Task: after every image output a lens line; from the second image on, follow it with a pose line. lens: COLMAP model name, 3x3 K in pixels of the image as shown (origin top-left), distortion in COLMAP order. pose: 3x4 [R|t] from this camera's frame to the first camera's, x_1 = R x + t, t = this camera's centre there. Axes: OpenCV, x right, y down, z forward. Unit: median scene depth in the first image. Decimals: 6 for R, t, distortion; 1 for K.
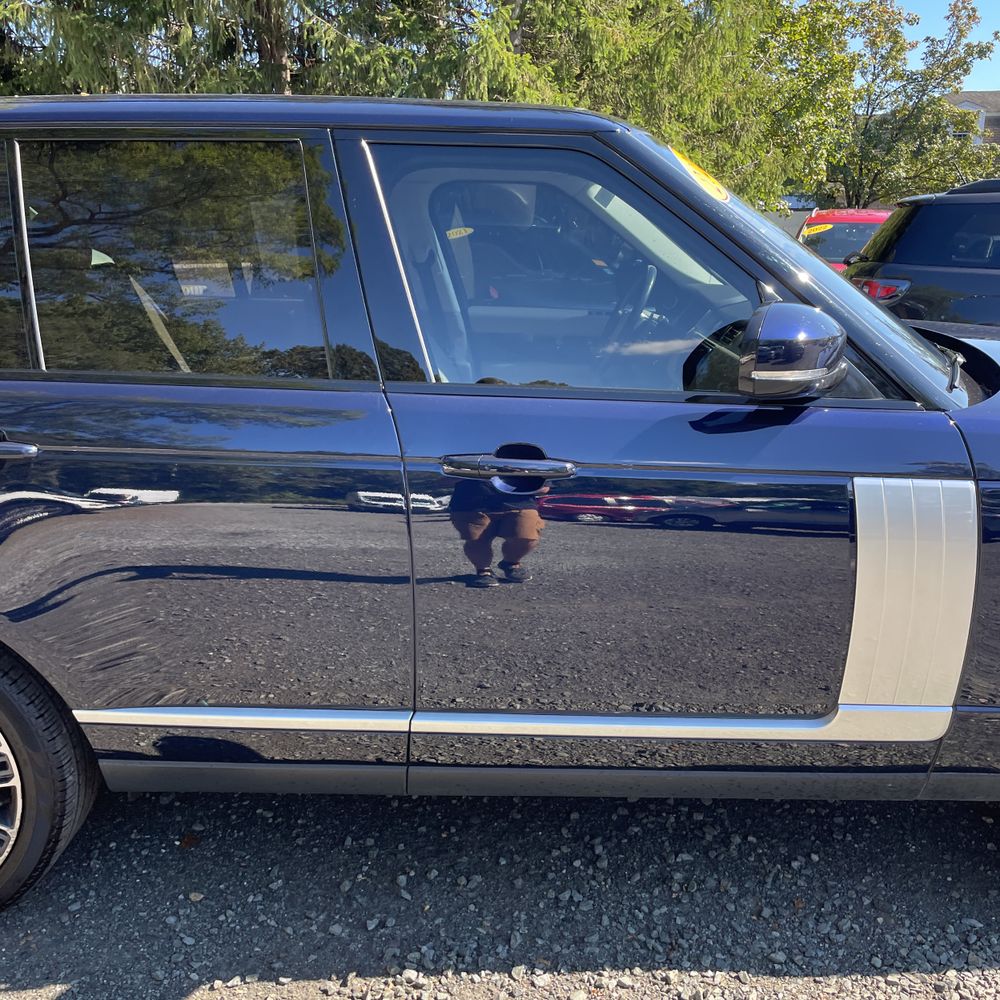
lens RADIAL K [[1007.3, 0, 537.6], [0, 1007.3, 495.9], [0, 0, 1]] dist [0.041625, 0.001223]
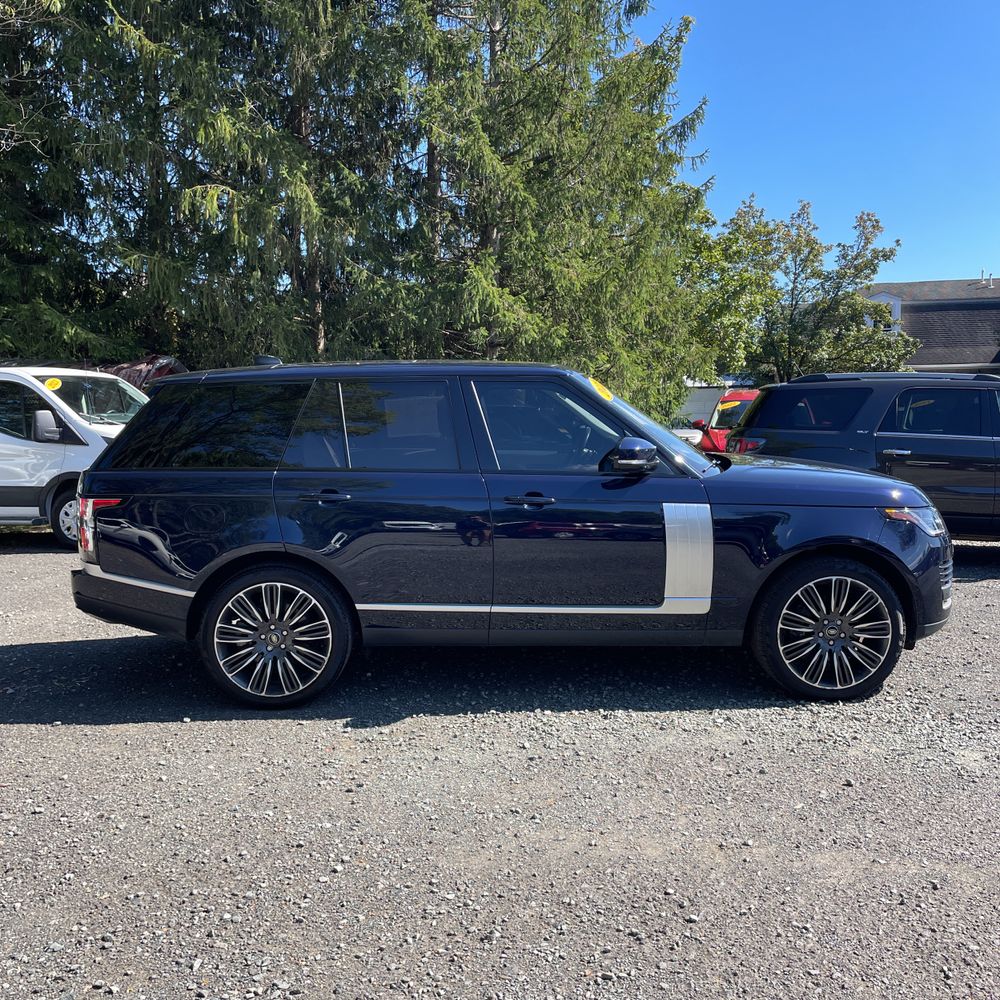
lens RADIAL K [[1016.6, 0, 498.3], [0, 1016.6, 496.7], [0, 0, 1]] dist [0.095975, -0.137174]
pose [[0.999853, -0.016549, -0.004410, -0.019591], [0.015565, 0.985474, -0.169112, 0.079140], [0.007144, 0.169018, 0.985587, -0.311089]]
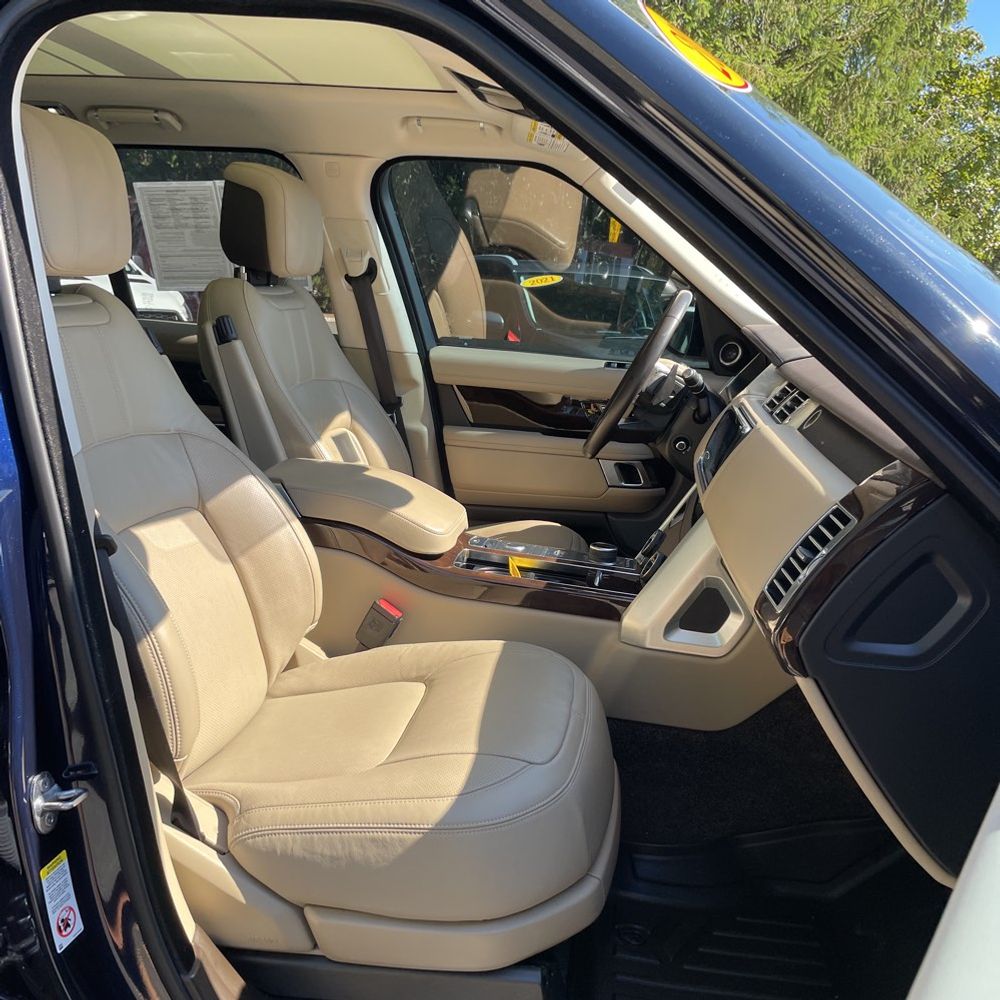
lens RADIAL K [[1052.5, 0, 500.1], [0, 1052.5, 482.5], [0, 0, 1]] dist [0.062092, -0.047531]
pose [[0.985252, 0.075995, -0.153310, 0.026245], [-0.088216, 0.993308, -0.074548, -0.012974], [0.146619, 0.086973, 0.985362, 0.086942]]
